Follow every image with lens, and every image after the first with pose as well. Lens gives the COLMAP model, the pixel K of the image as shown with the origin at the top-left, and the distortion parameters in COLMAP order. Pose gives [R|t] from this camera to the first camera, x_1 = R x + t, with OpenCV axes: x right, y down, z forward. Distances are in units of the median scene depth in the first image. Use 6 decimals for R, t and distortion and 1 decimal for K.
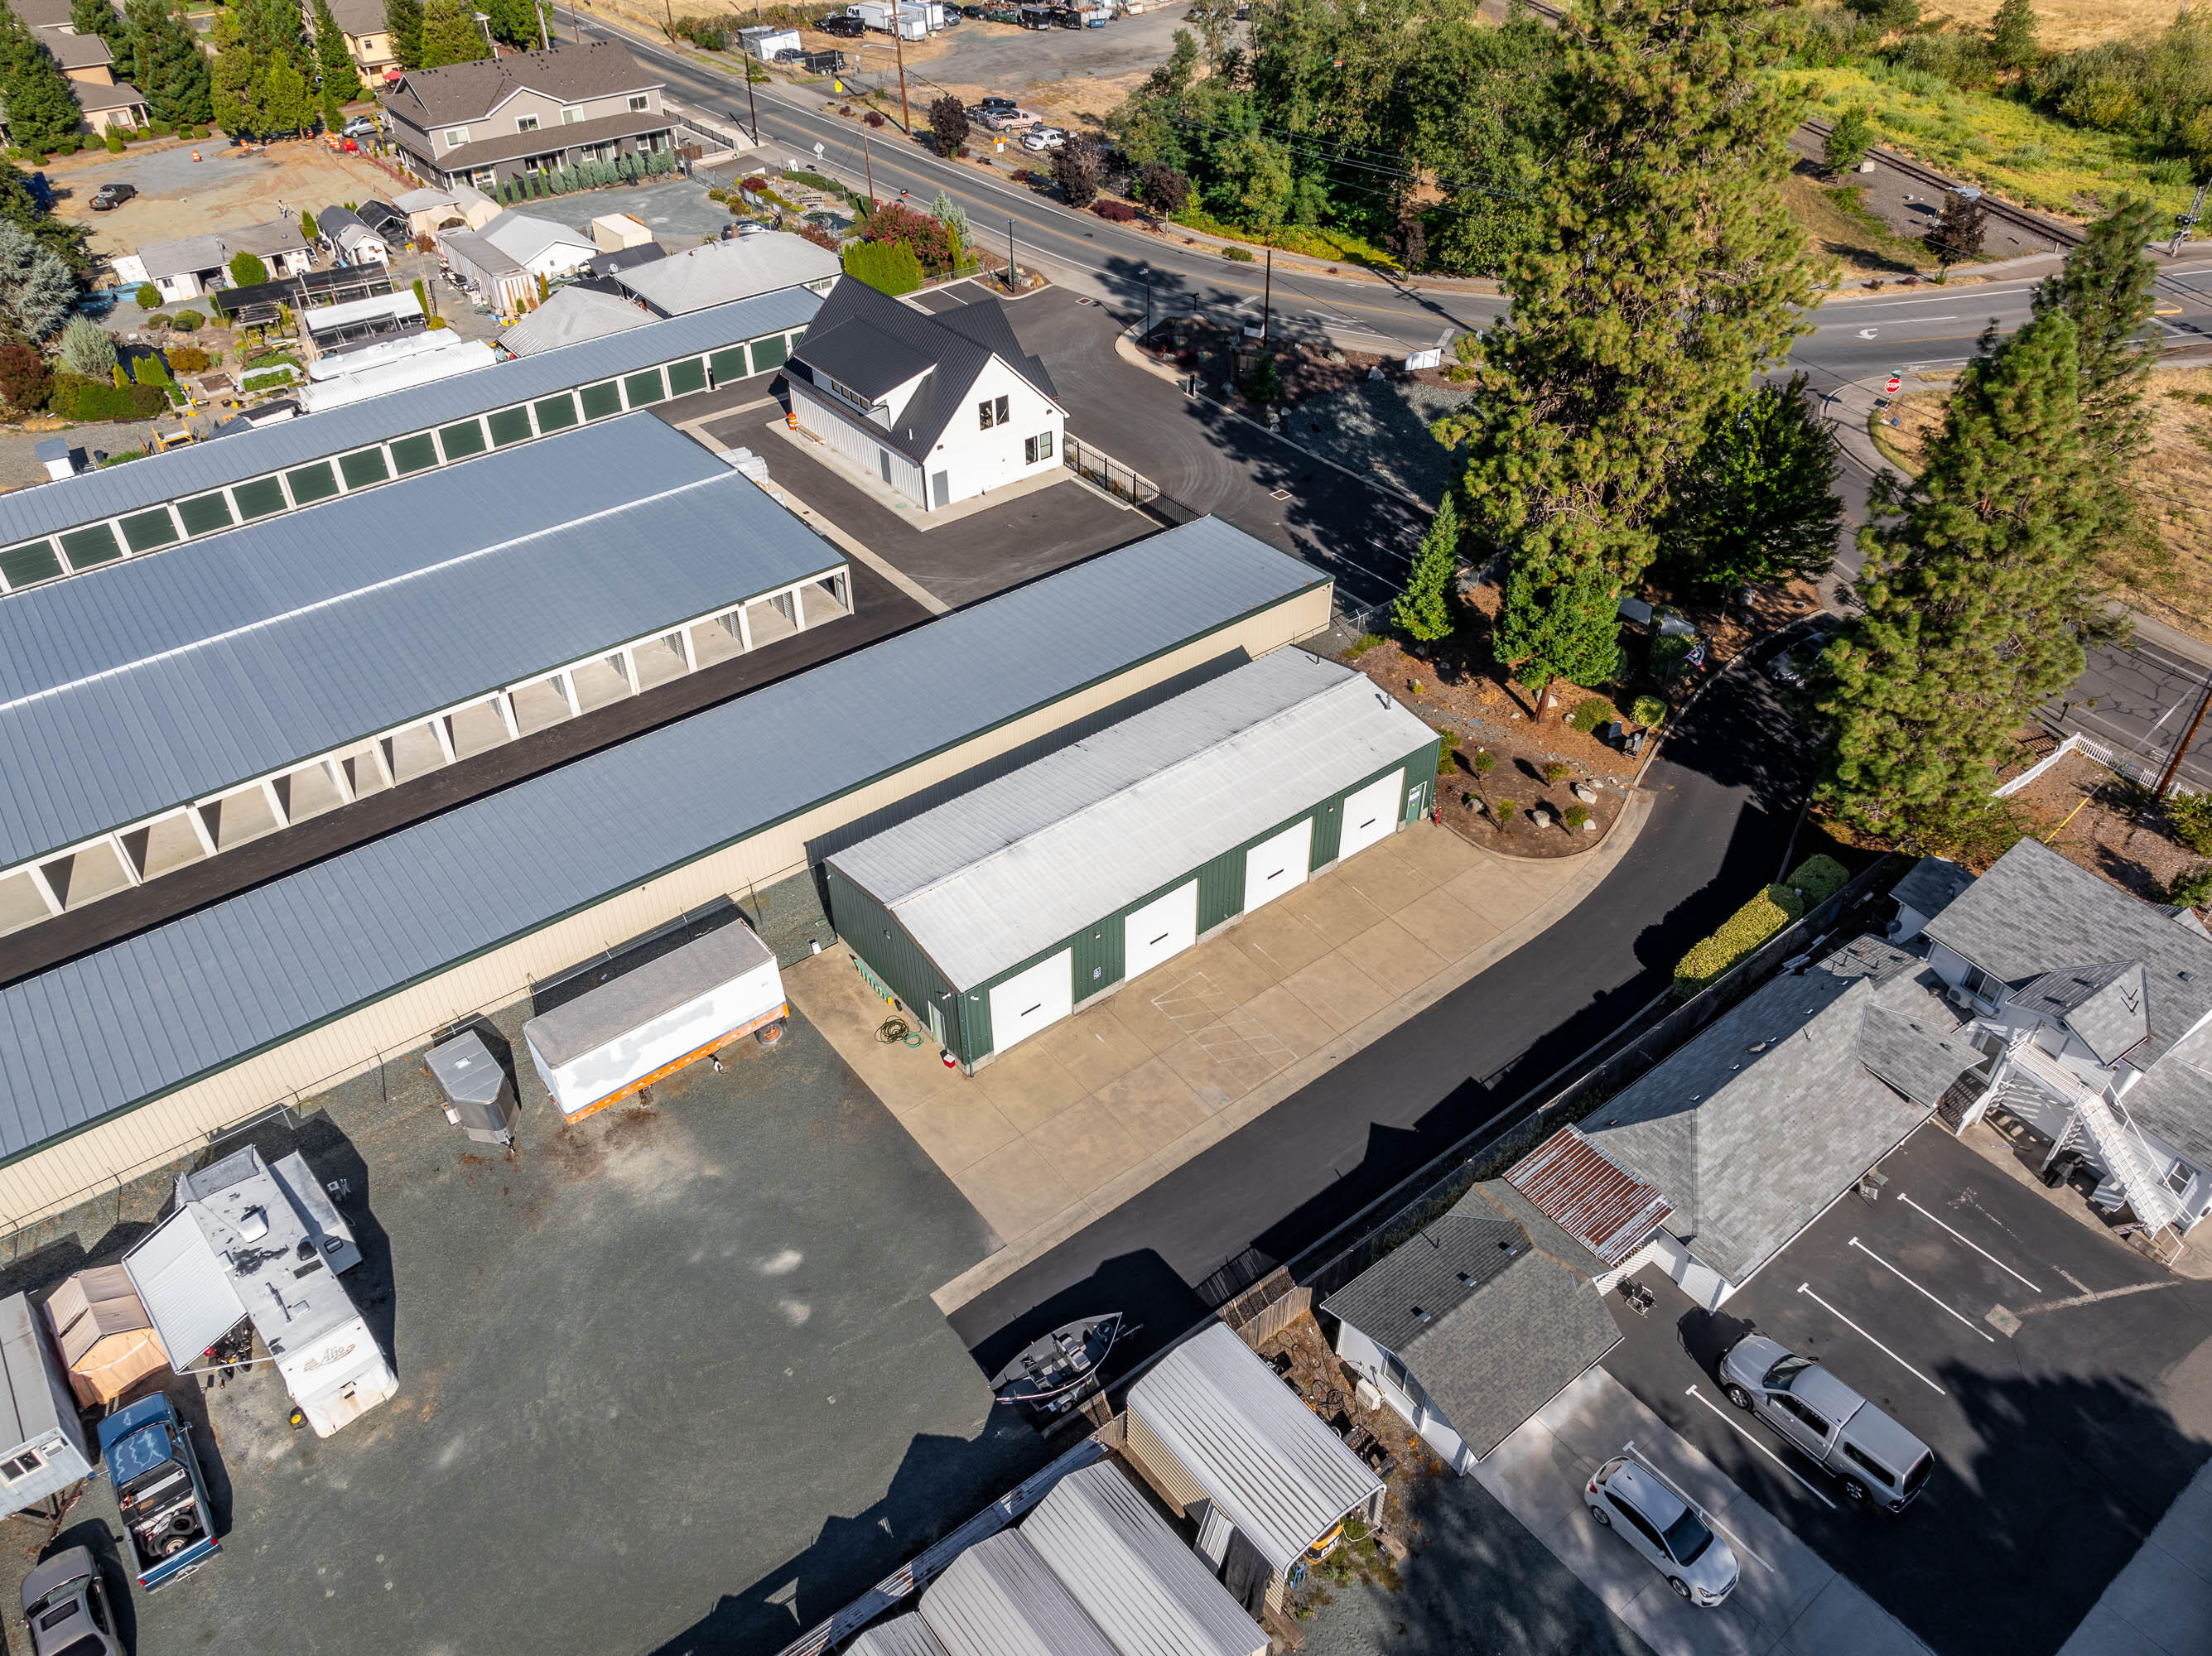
lens RADIAL K [[1566.0, 0, 1111.7], [0, 1566.0, 816.8], [0, 0, 1]] dist [-0.034132, -0.002409]
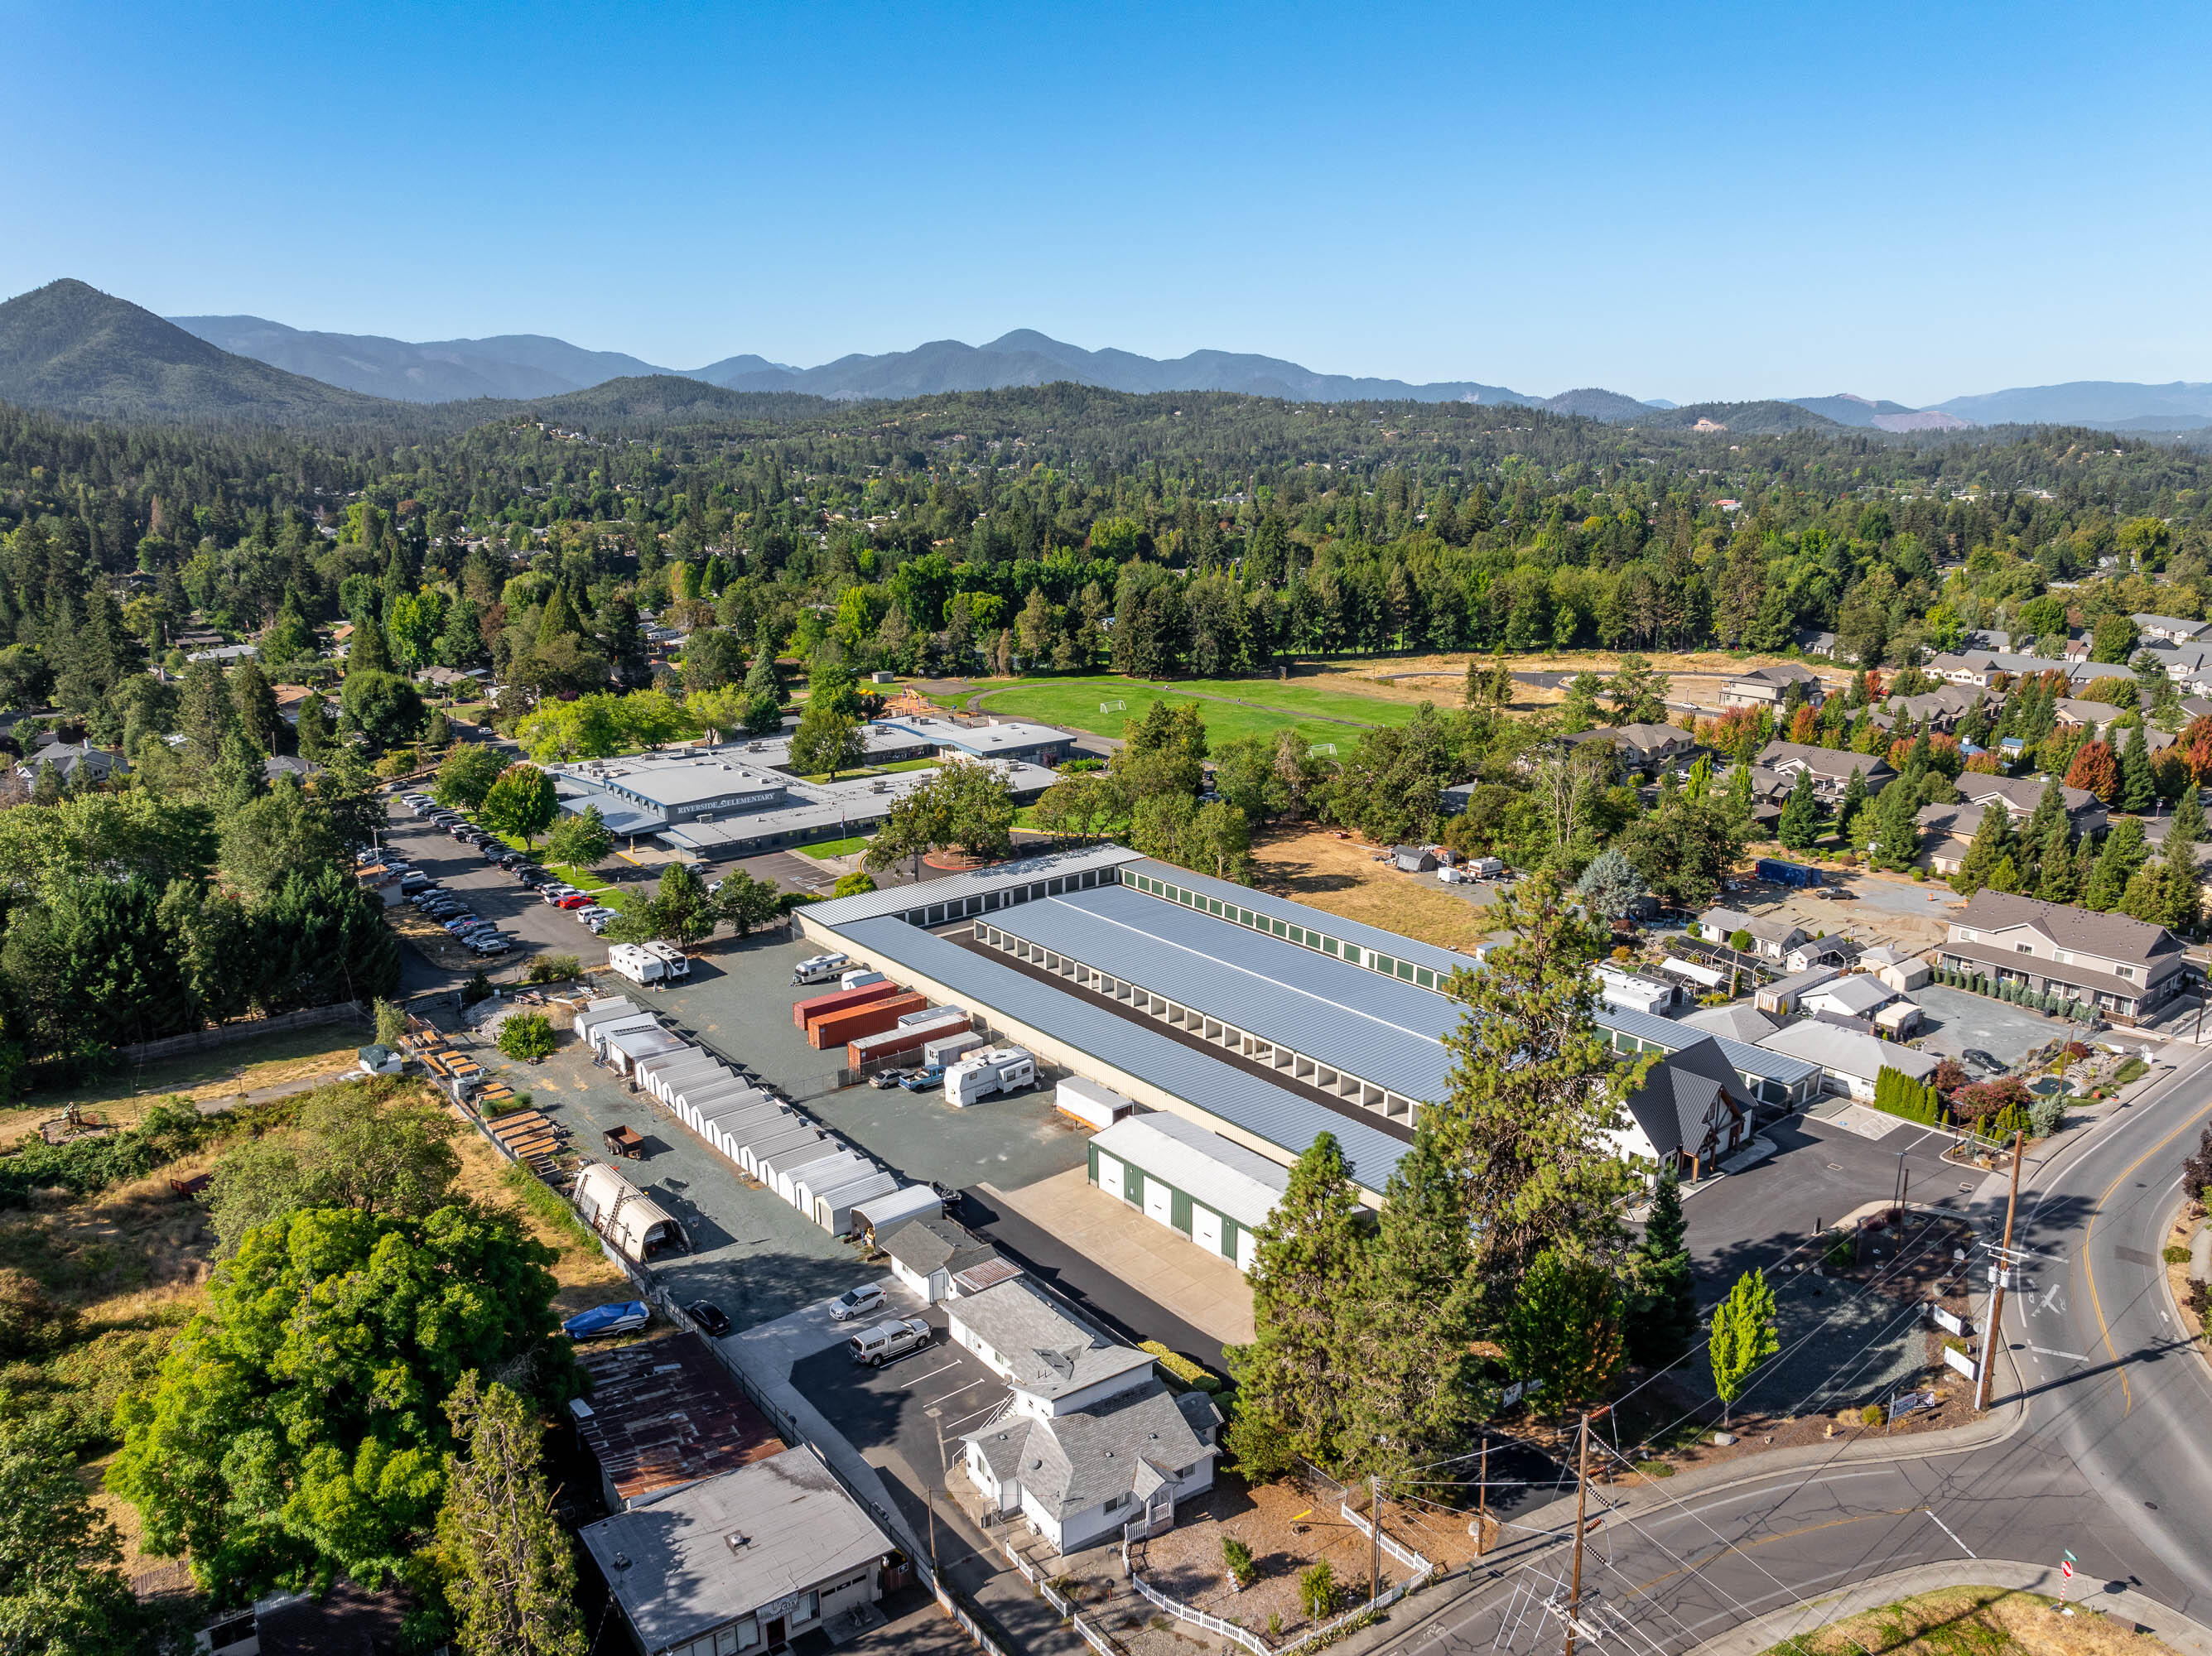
lens RADIAL K [[1554.1, 0, 1118.9], [0, 1554.1, 832.2], [0, 0, 1]] dist [-0.052912, 0.029658]
pose [[0.013036, 0.251428, -0.967788, 1.302738], [-0.617591, 0.763214, 0.189961, -0.458743], [0.786391, 0.595221, 0.165229, 0.193800]]
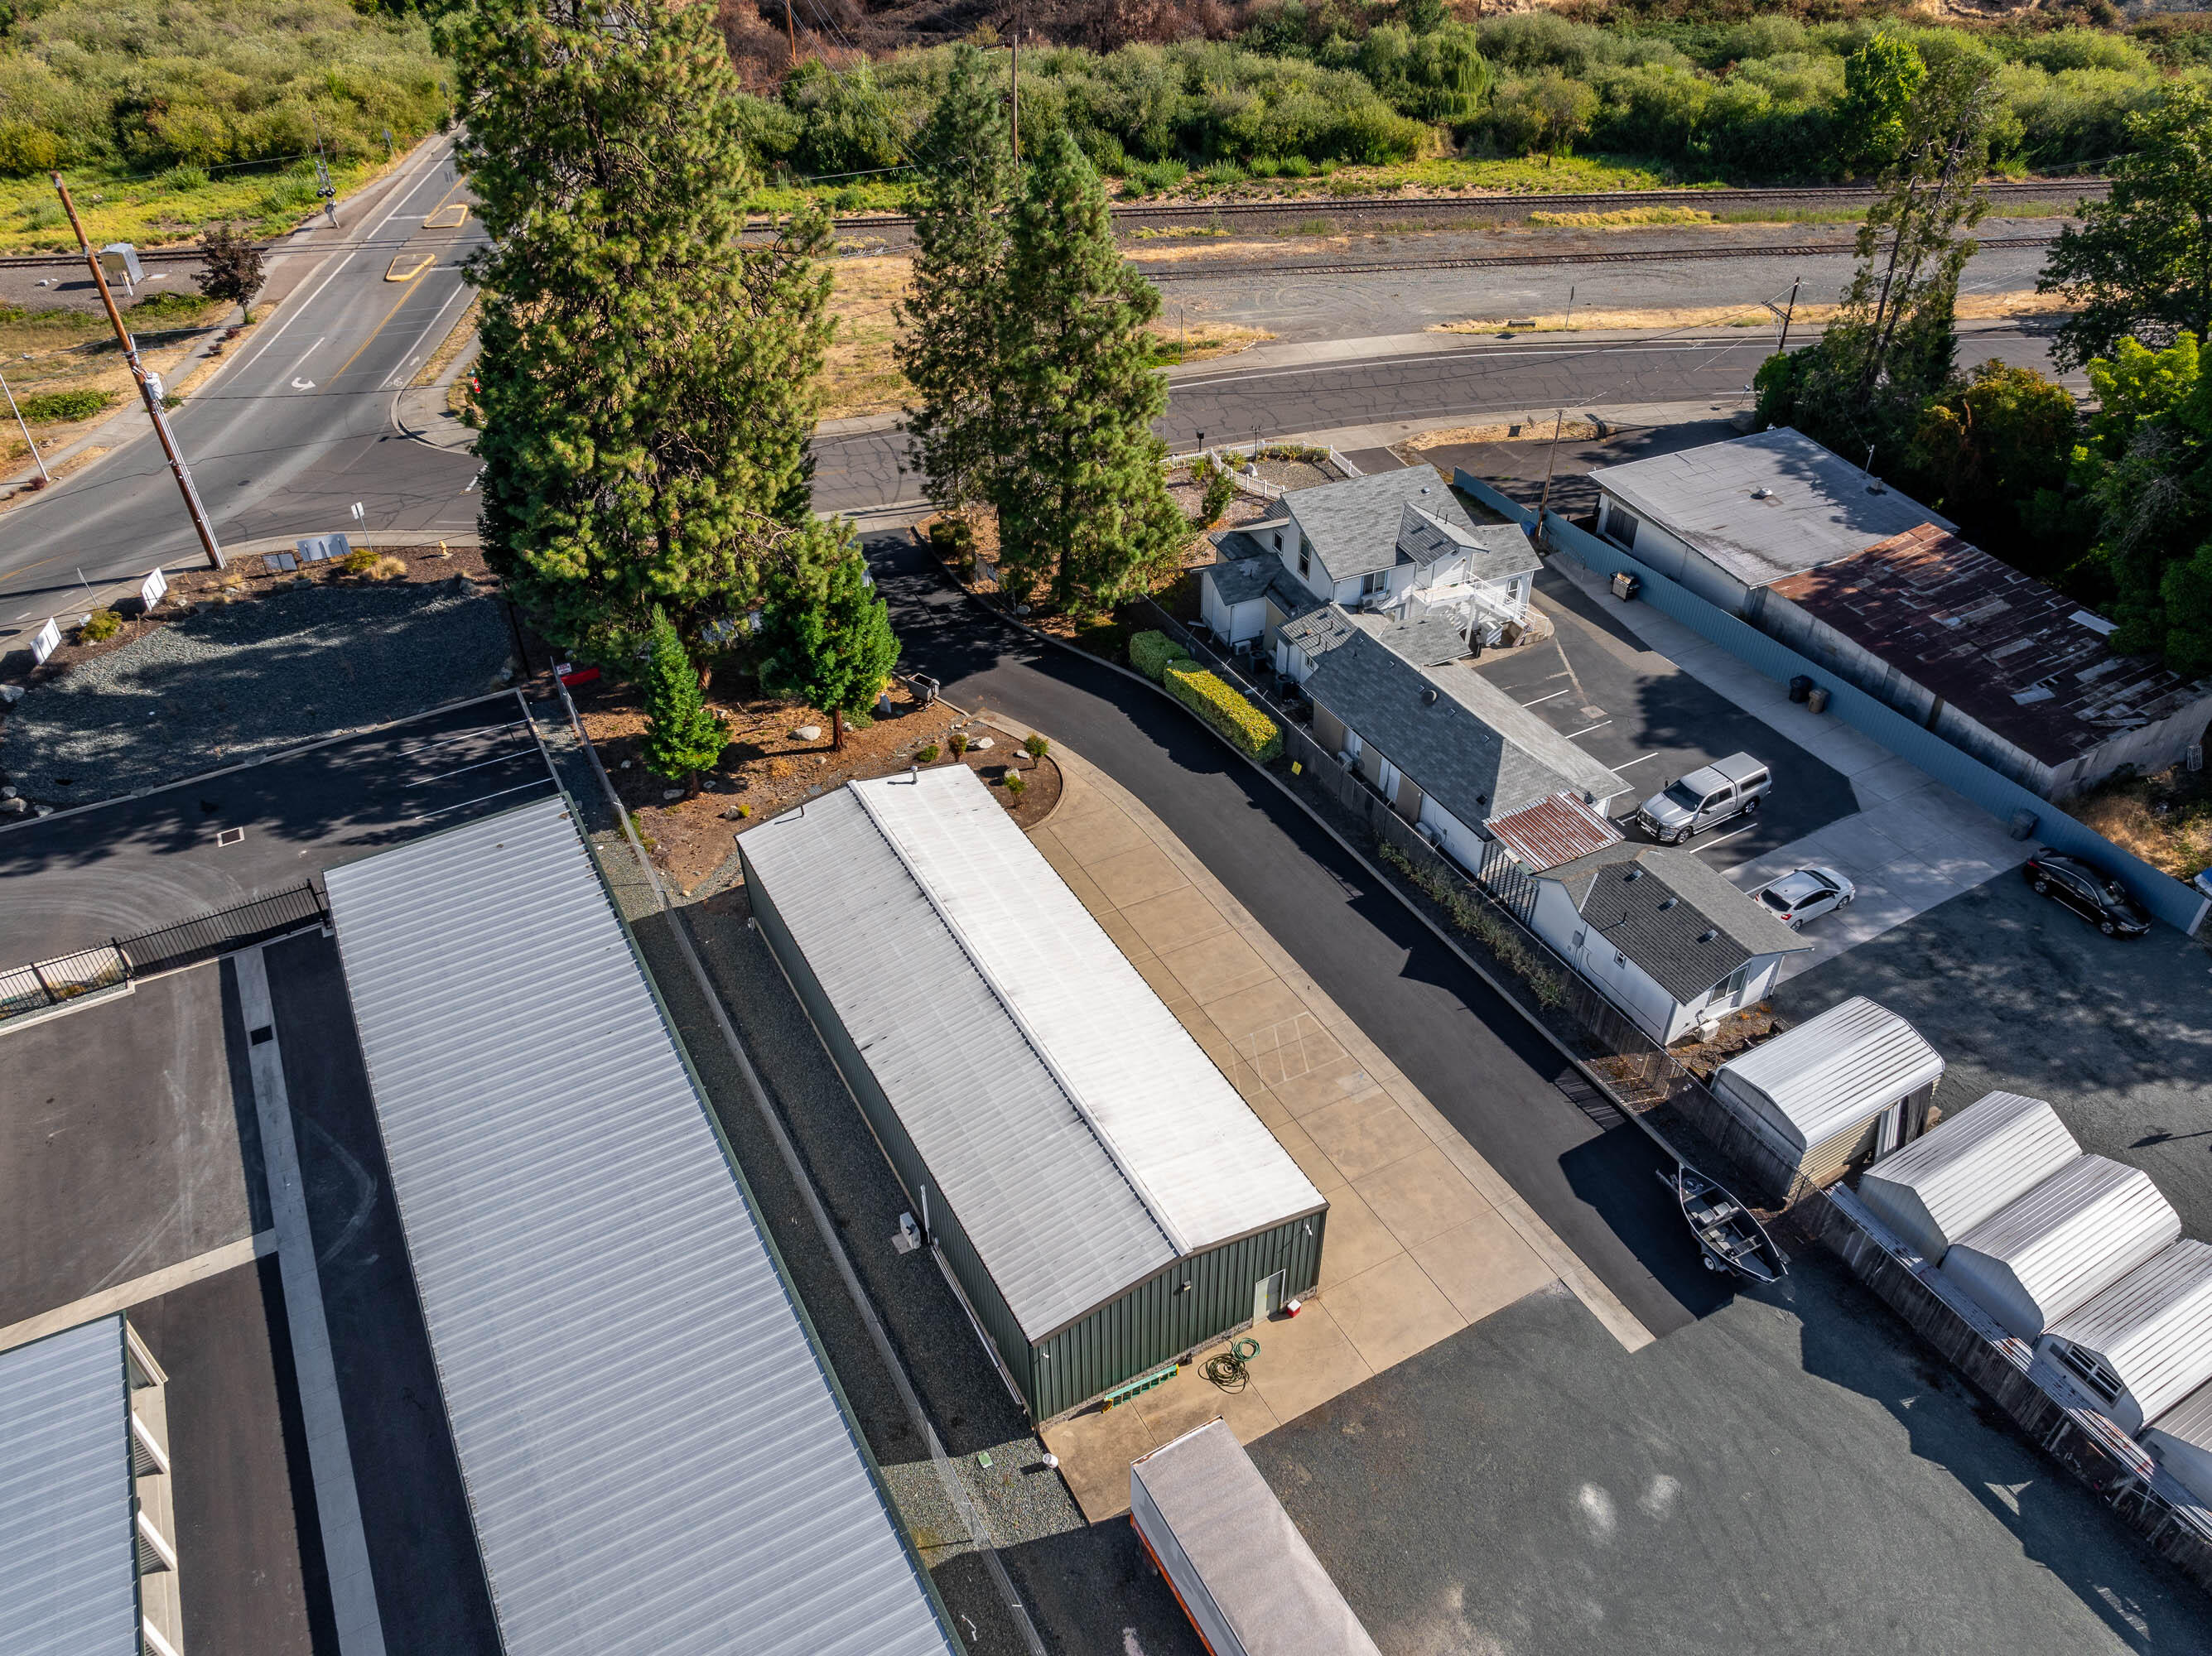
lens RADIAL K [[1554.1, 0, 1118.9], [0, 1554.1, 832.2], [0, 0, 1]] dist [-0.052912, 0.029658]
pose [[0.164873, -0.609413, 0.775521, -0.364231], [0.617268, 0.677020, 0.400780, -0.239370], [-0.769284, 0.412626, 0.487794, 0.357000]]
